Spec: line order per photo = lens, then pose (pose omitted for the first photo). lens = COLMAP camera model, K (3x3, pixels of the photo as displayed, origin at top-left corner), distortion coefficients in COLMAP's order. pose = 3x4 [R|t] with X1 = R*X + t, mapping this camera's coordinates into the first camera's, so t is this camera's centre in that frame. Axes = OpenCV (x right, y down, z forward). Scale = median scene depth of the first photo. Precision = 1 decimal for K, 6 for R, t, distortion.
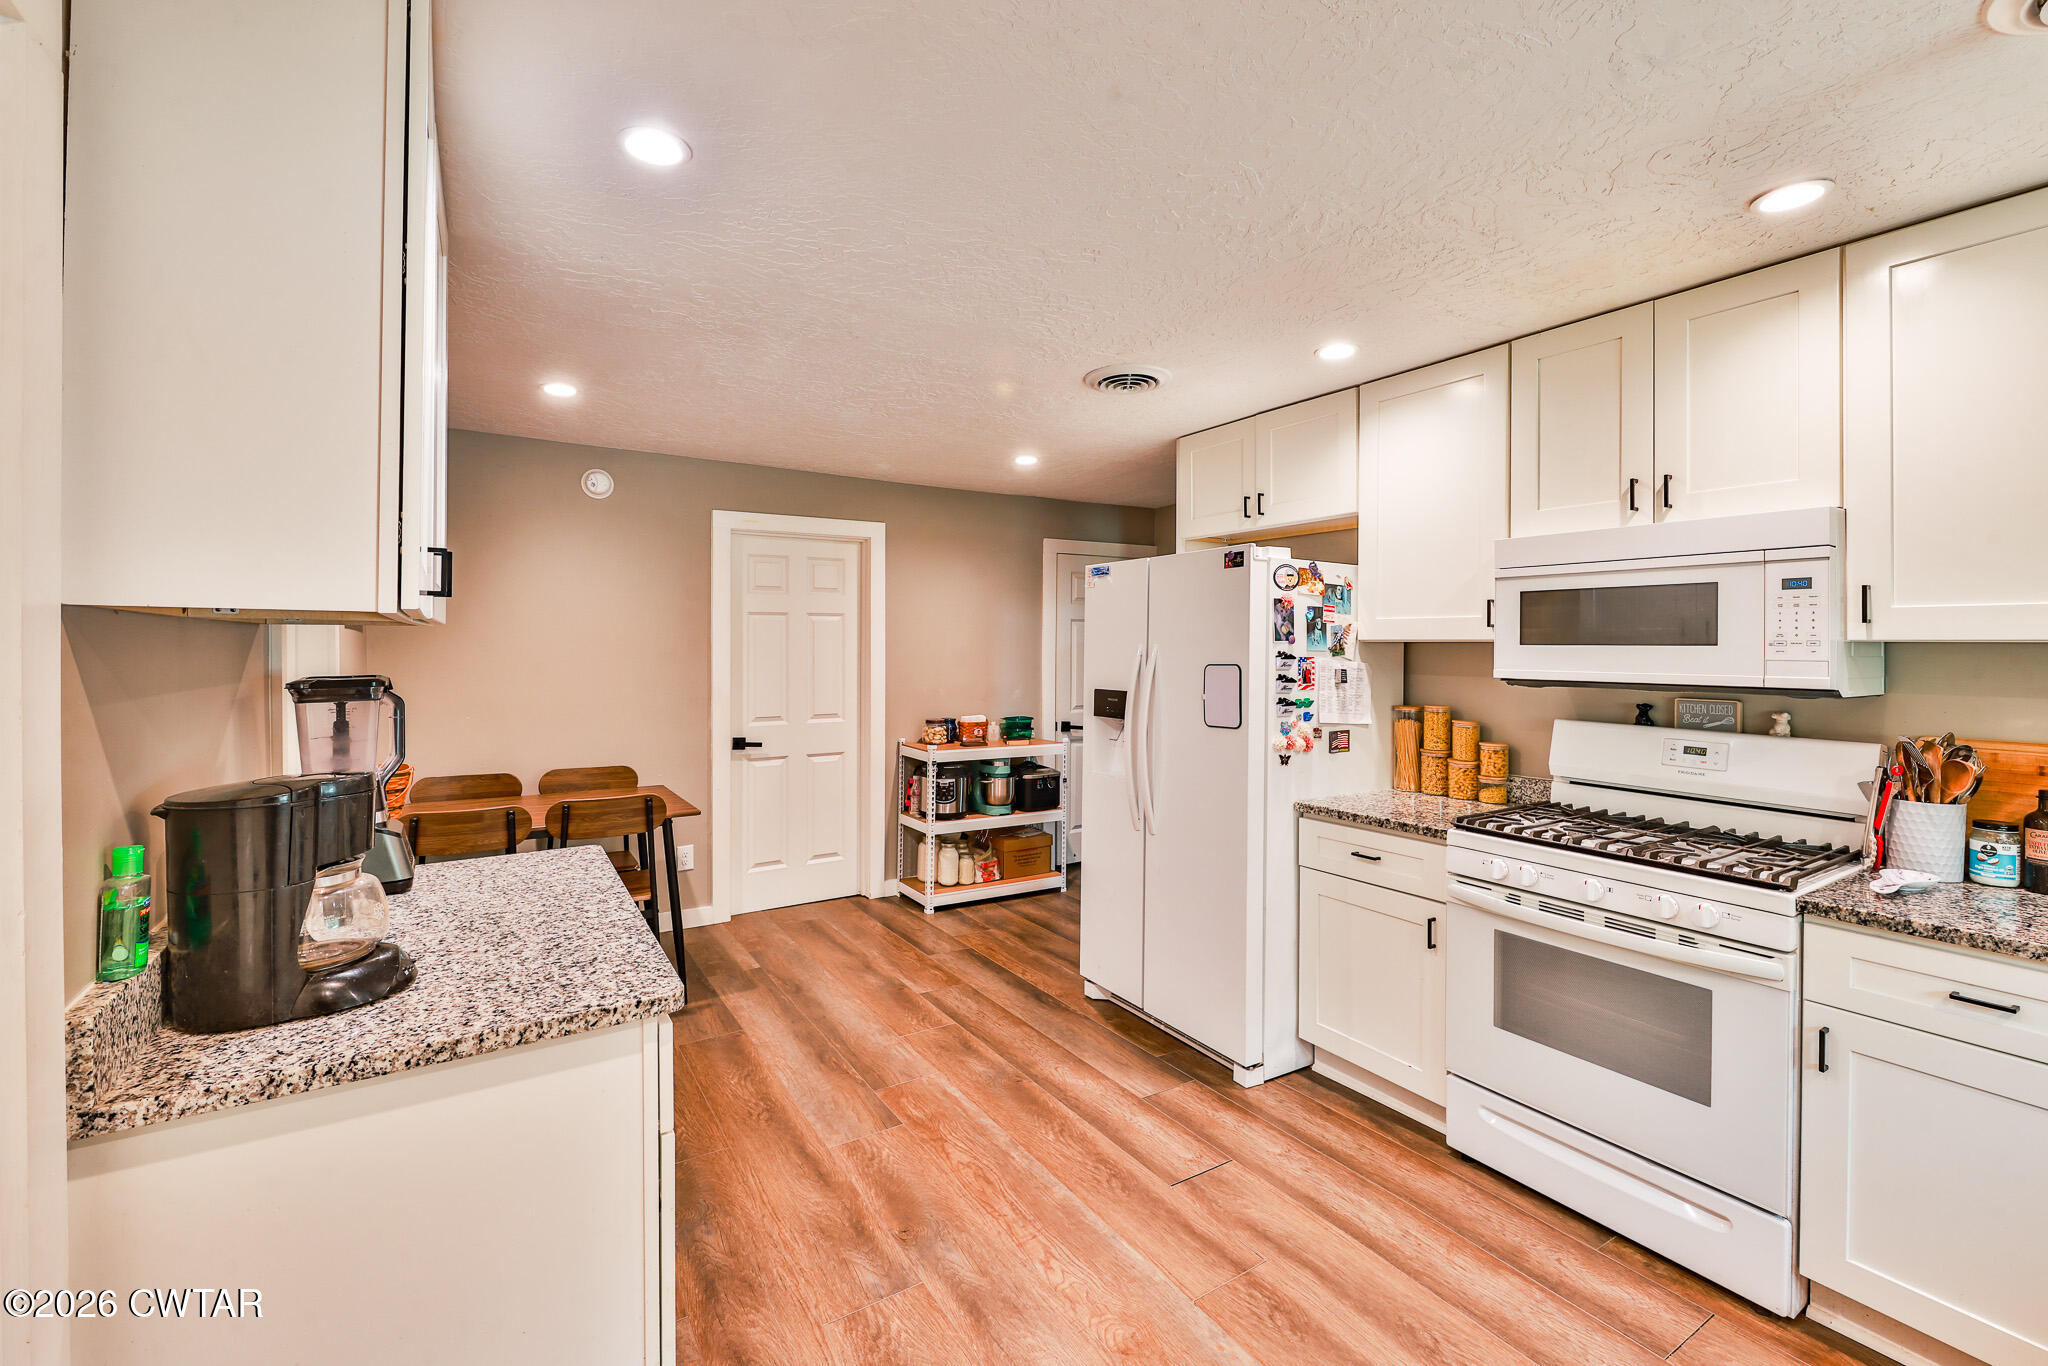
lens RADIAL K [[867.3, 0, 1001.1], [0, 867.3, 645.3], [0, 0, 1]] dist [0.003320, 0.000041]
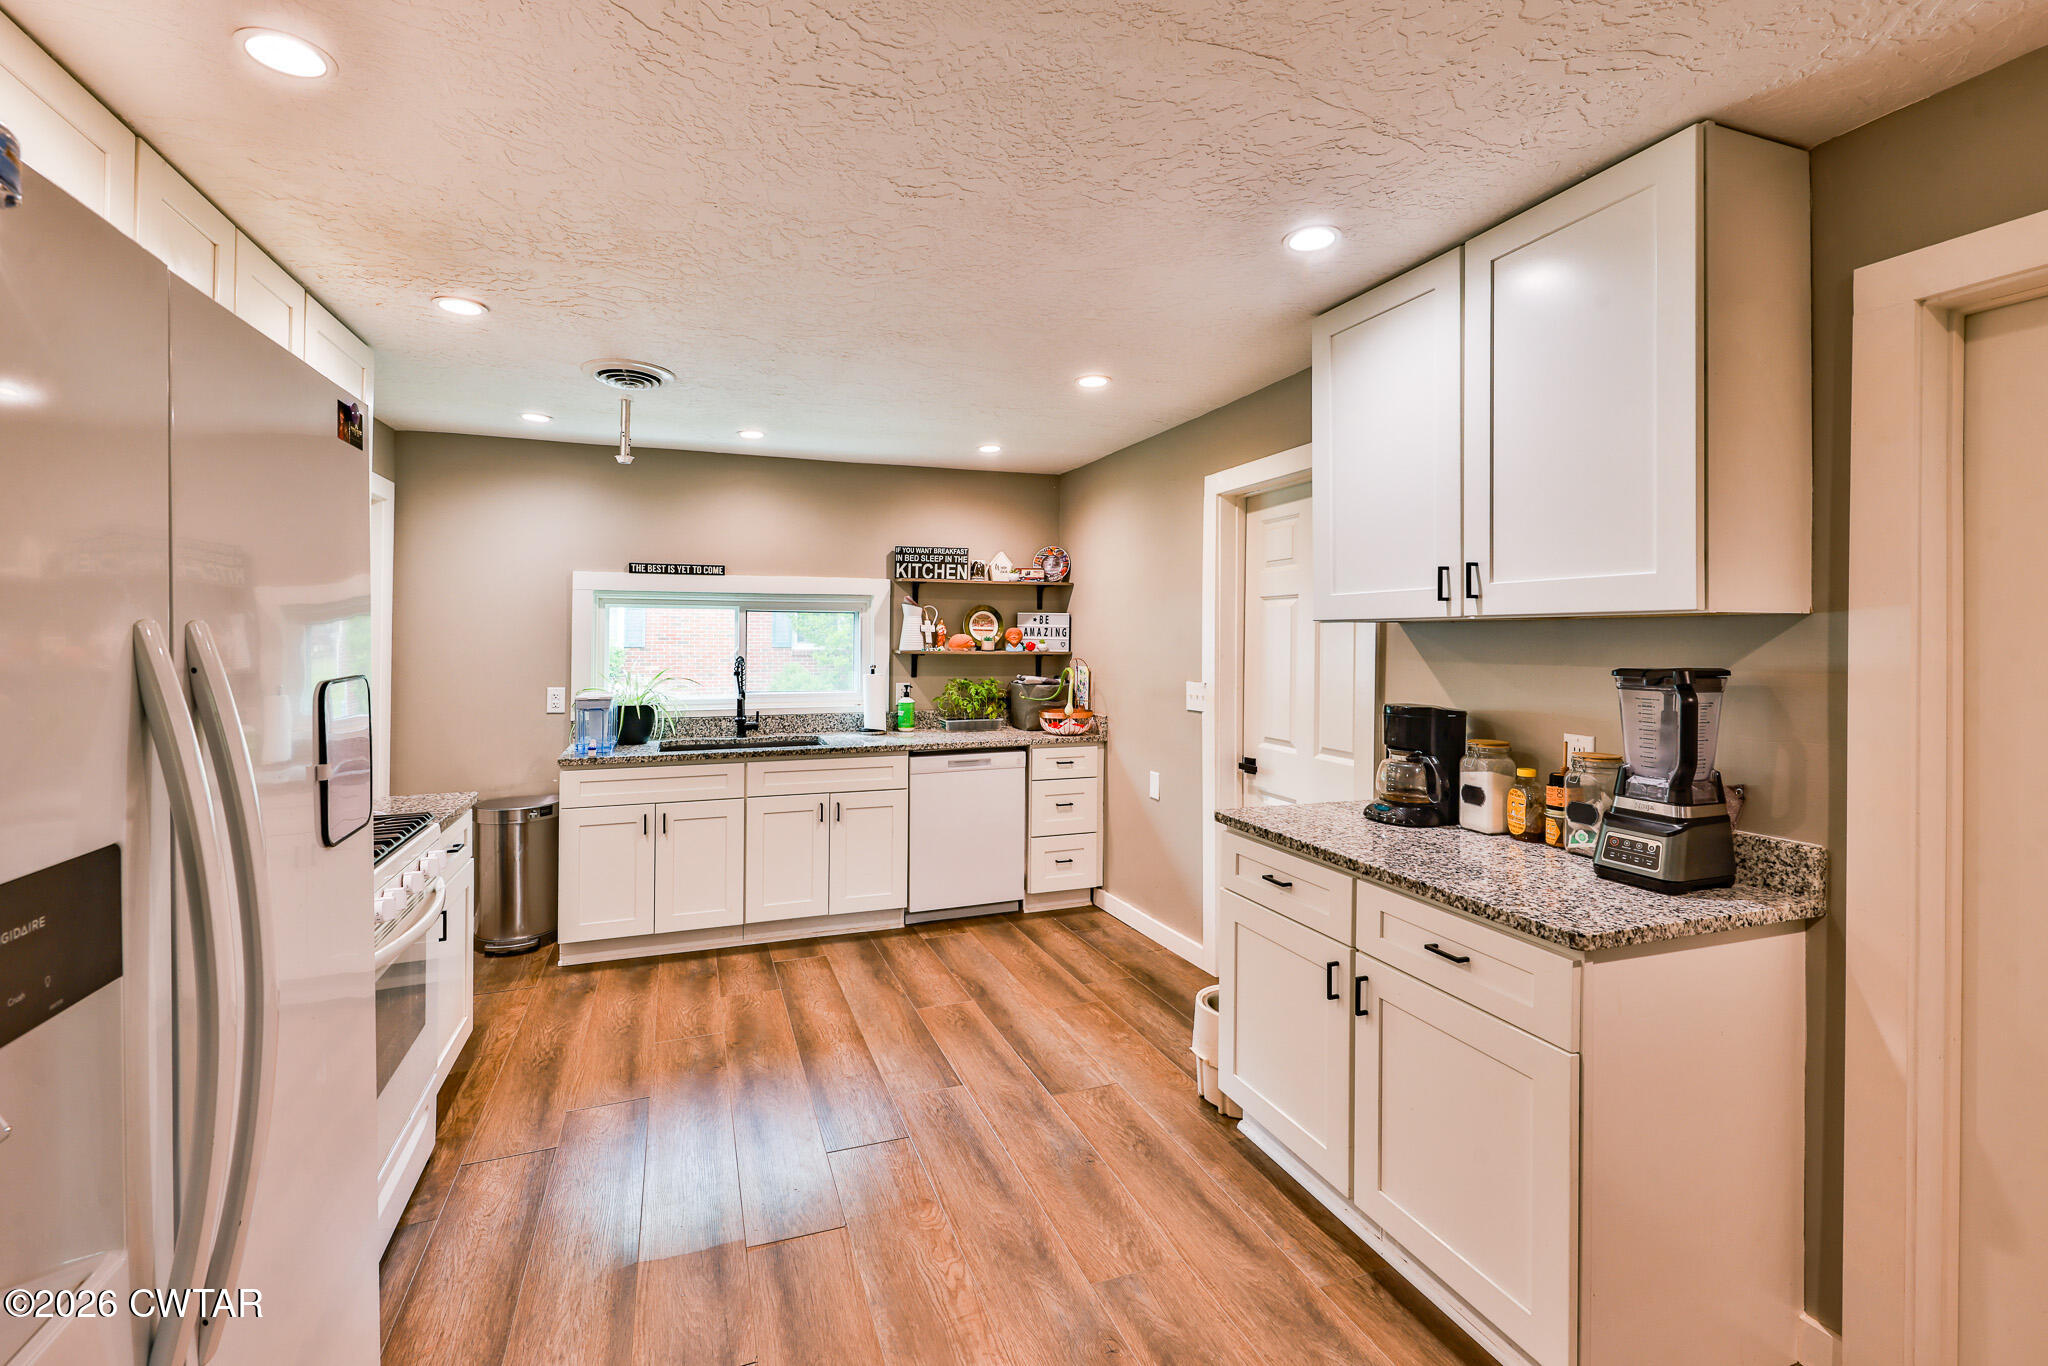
lens RADIAL K [[867.3, 0, 1008.9], [0, 867.3, 635.3], [0, 0, 1]] dist [0.003320, 0.000041]
pose [[-0.983119, -0.002950, 0.182942, -0.119924], [-0.003315, 0.999993, -0.001686, 0.002512], [-0.182936, -0.002264, -0.983122, 1.342298]]
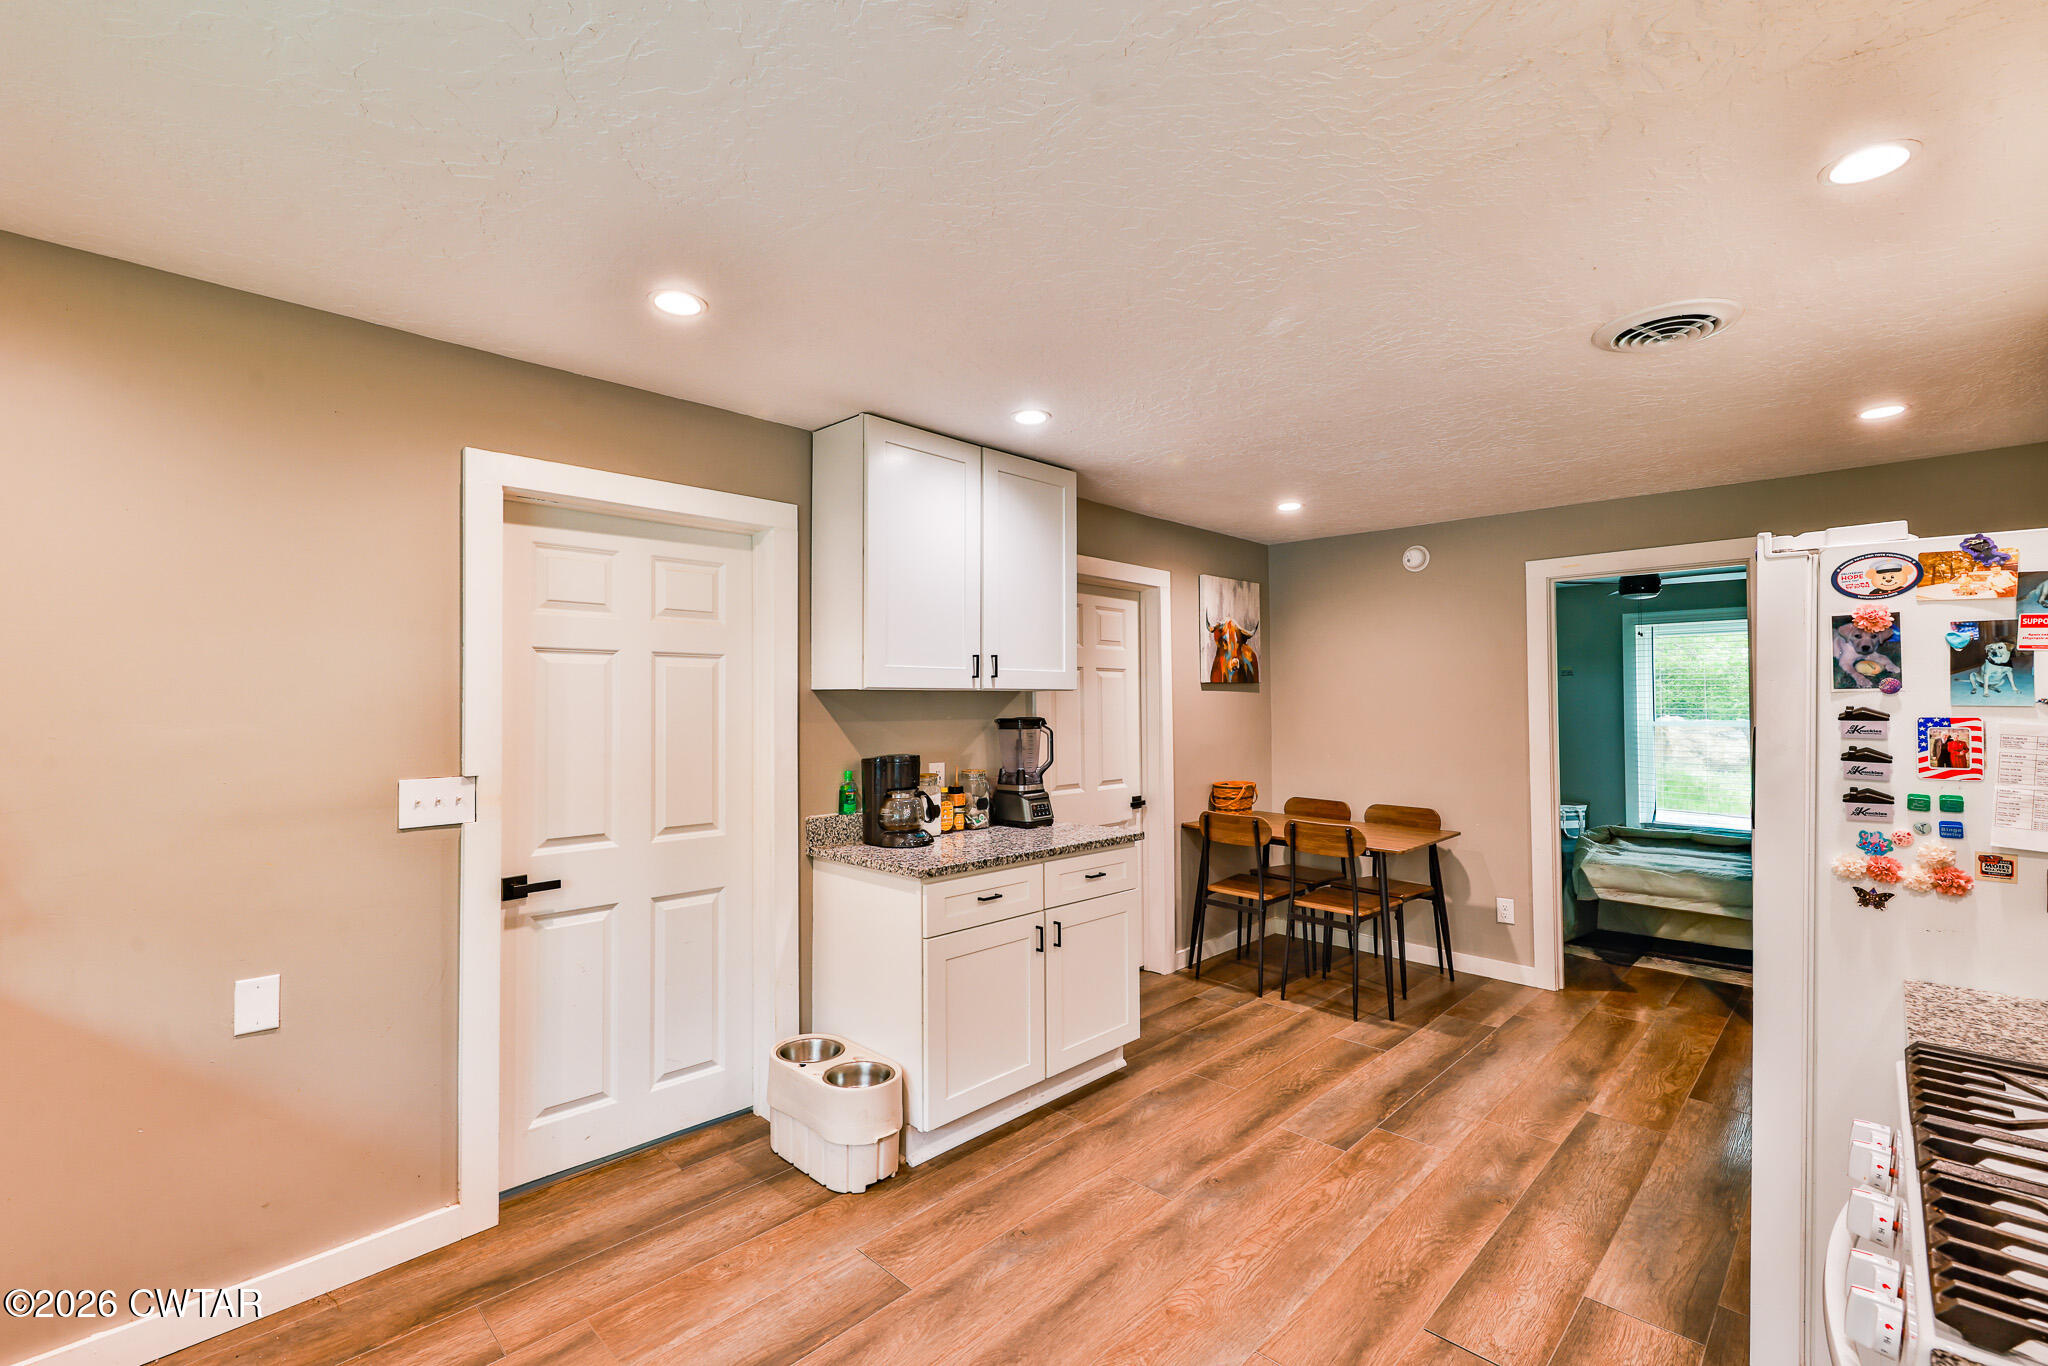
lens RADIAL K [[867.3, 0, 1020.2], [0, 867.3, 698.0], [0, 0, 1]] dist [0.003320, 0.000041]
pose [[0.243879, -0.006278, -0.969785, 0.741277], [0.002664, 0.999980, -0.005804, 0.003187], [0.969802, -0.001168, 0.243891, 0.322030]]
